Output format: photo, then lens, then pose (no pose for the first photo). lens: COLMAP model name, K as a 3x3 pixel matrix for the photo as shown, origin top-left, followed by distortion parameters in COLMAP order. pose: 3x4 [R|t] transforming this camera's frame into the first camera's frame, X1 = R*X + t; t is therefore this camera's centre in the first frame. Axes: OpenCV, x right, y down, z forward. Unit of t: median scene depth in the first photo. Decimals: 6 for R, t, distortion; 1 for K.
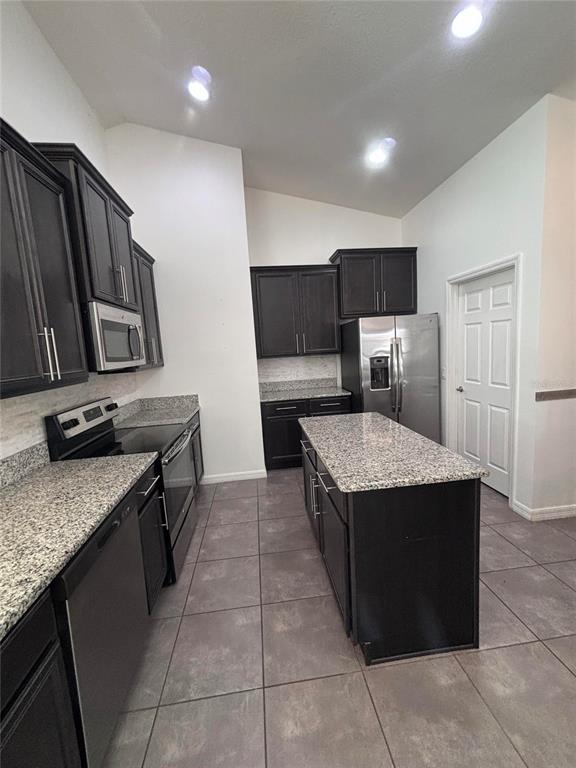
lens RADIAL K [[310.3, 0, 285.3], [0, 310.3, 381.9], [0, 0, 1]] dist [0.016328, 0.000217]
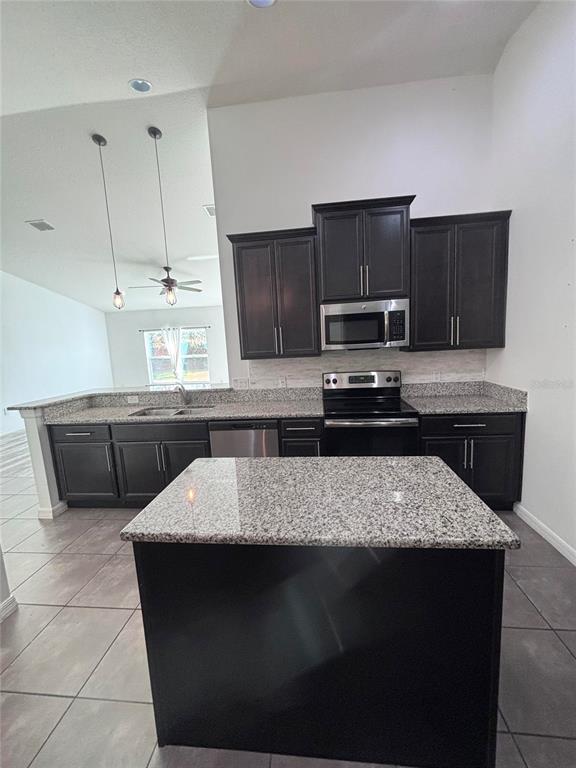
lens RADIAL K [[310.3, 0, 285.6], [0, 310.3, 381.7], [0, 0, 1]] dist [0.016328, 0.000217]
pose [[-0.205724, 0.203994, -0.957112, 0.980354], [-0.049639, 0.974598, 0.218391, -0.220139], [0.977350, 0.092438, -0.190372, 1.198016]]
